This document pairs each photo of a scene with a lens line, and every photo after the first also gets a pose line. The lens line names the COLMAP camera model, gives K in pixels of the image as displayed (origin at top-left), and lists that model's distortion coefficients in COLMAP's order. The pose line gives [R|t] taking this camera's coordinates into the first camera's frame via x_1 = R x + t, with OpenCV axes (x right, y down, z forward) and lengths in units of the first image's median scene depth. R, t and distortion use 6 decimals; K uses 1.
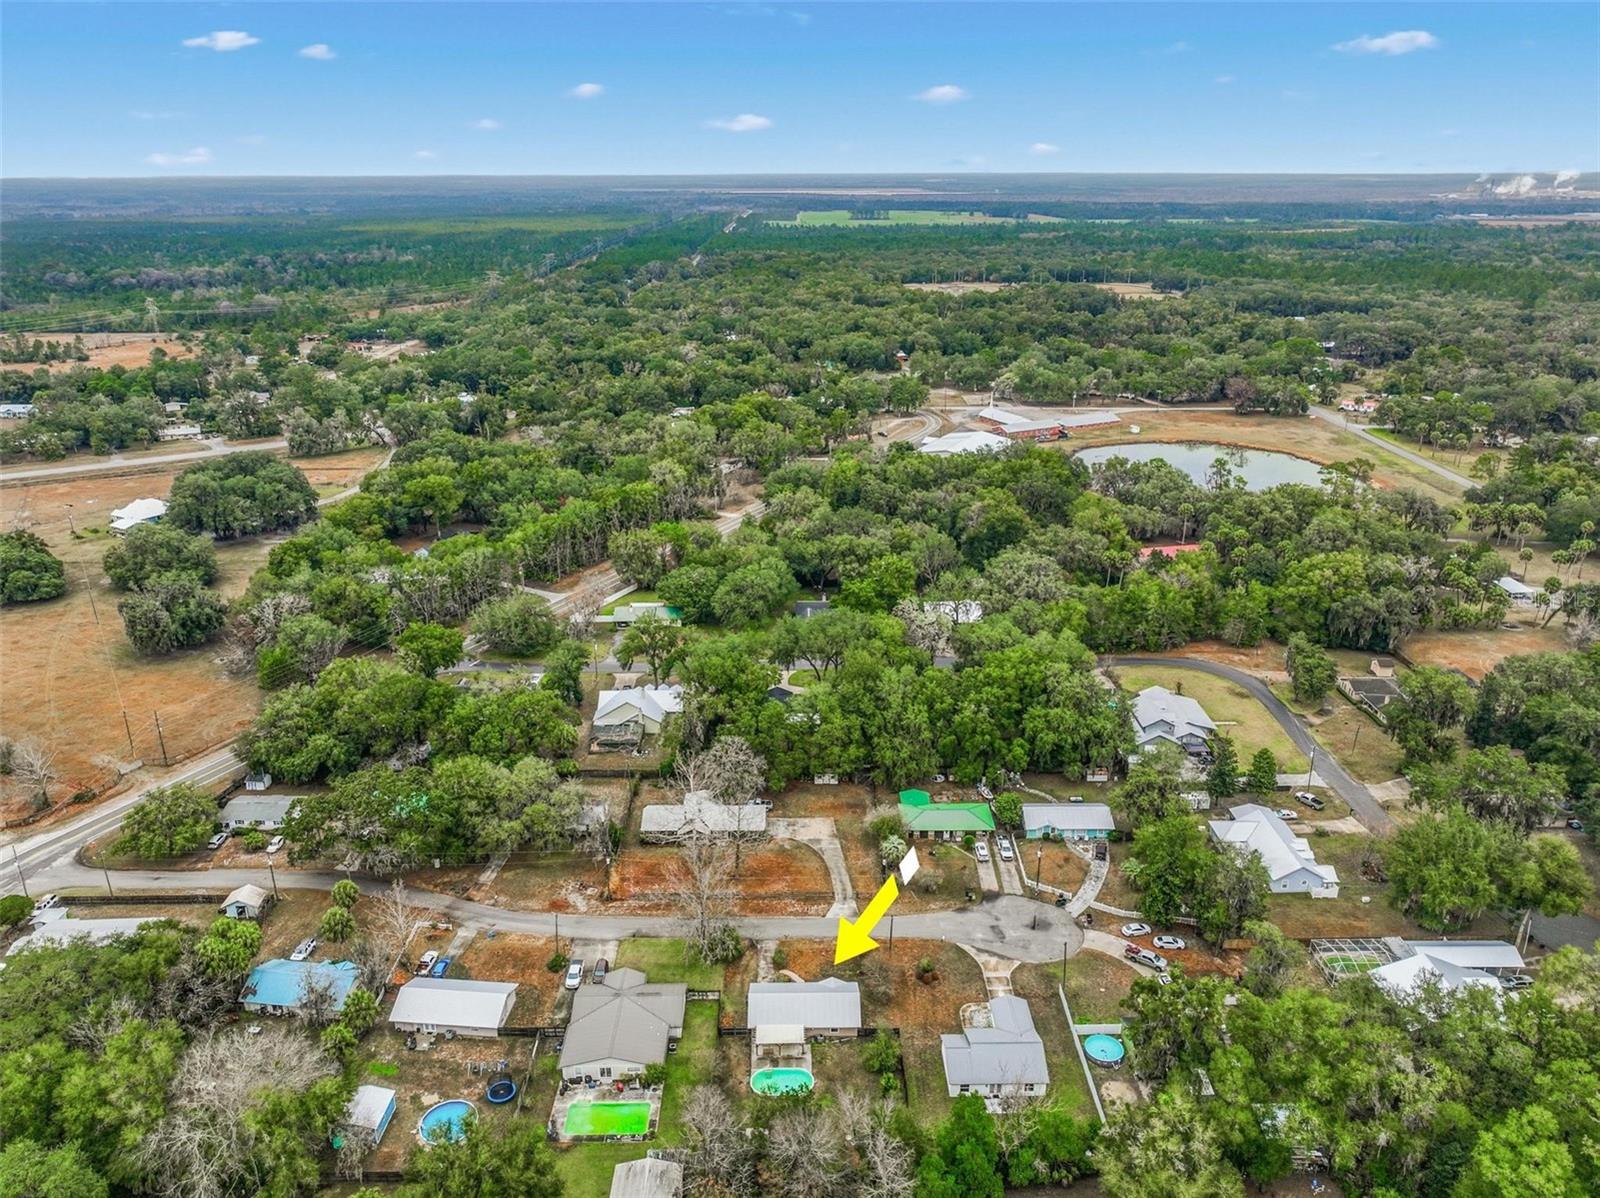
lens RADIAL K [[1148.3, 0, 800.0], [0, 1148.3, 599.0], [0, 0, 1]] dist [0.002234, 0.009620]
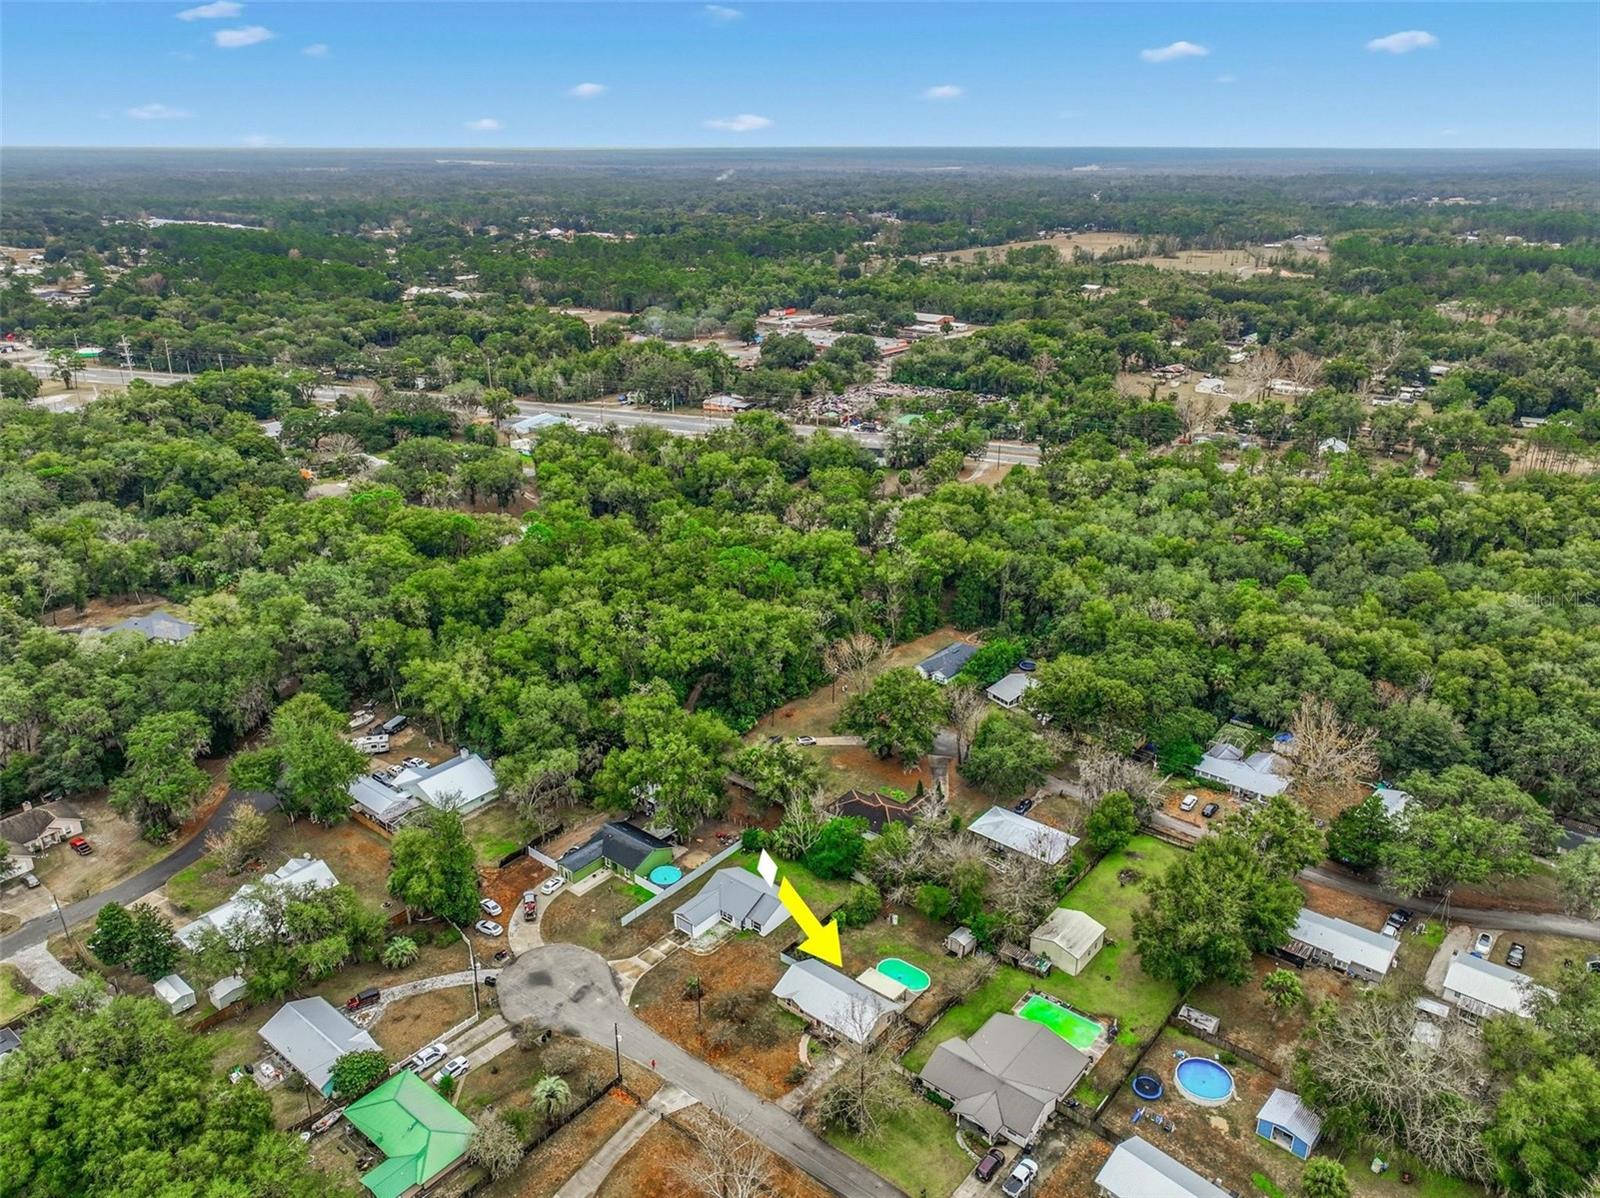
lens RADIAL K [[1148.3, 0, 800.0], [0, 1148.3, 599.0], [0, 0, 1]] dist [0.002234, 0.009620]
pose [[-0.767762, -0.234213, 0.596394, -0.372769], [0.229077, 0.768939, 0.596873, -0.392425], [-0.598386, 0.594876, -0.536709, 1.044108]]
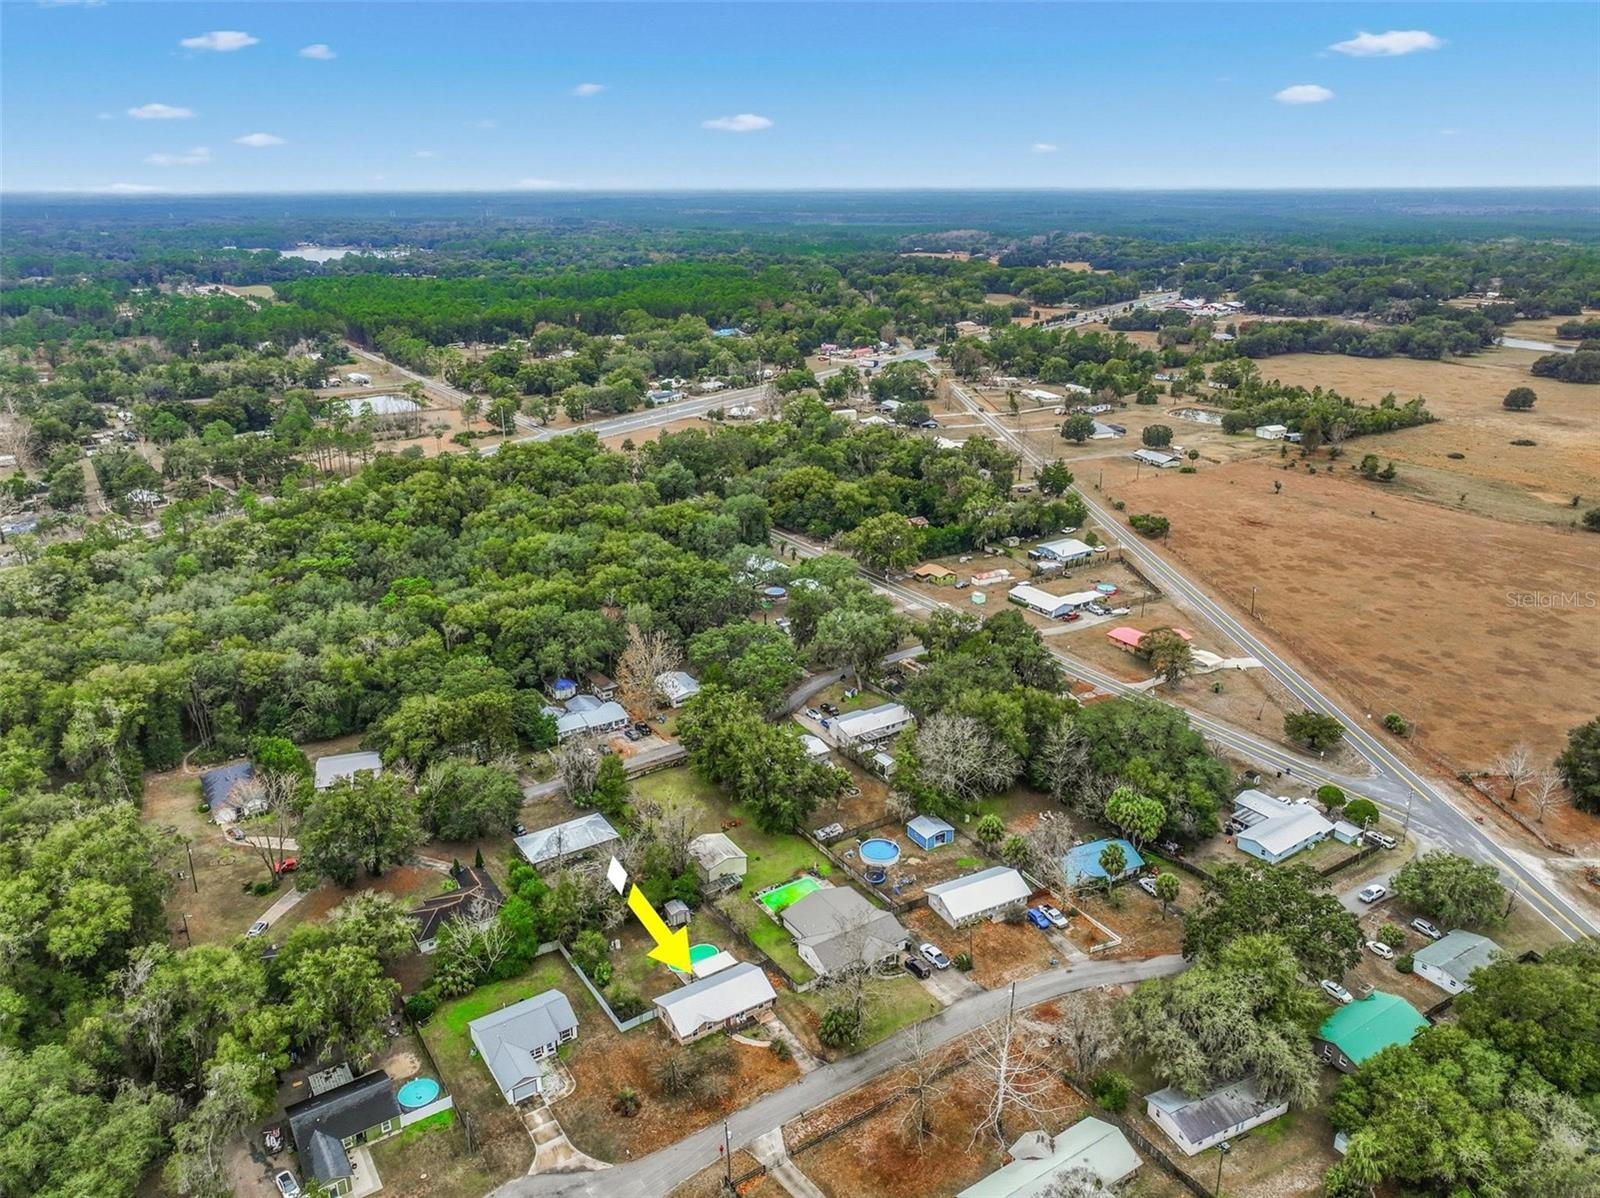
lens RADIAL K [[1148.3, 0, 800.0], [0, 1148.3, 599.0], [0, 0, 1]] dist [0.002234, 0.009620]
pose [[-0.840476, 0.190587, -0.507225, 0.305198], [-0.185841, 0.777928, 0.600242, -0.431886], [0.508983, 0.598752, -0.618411, 1.136139]]
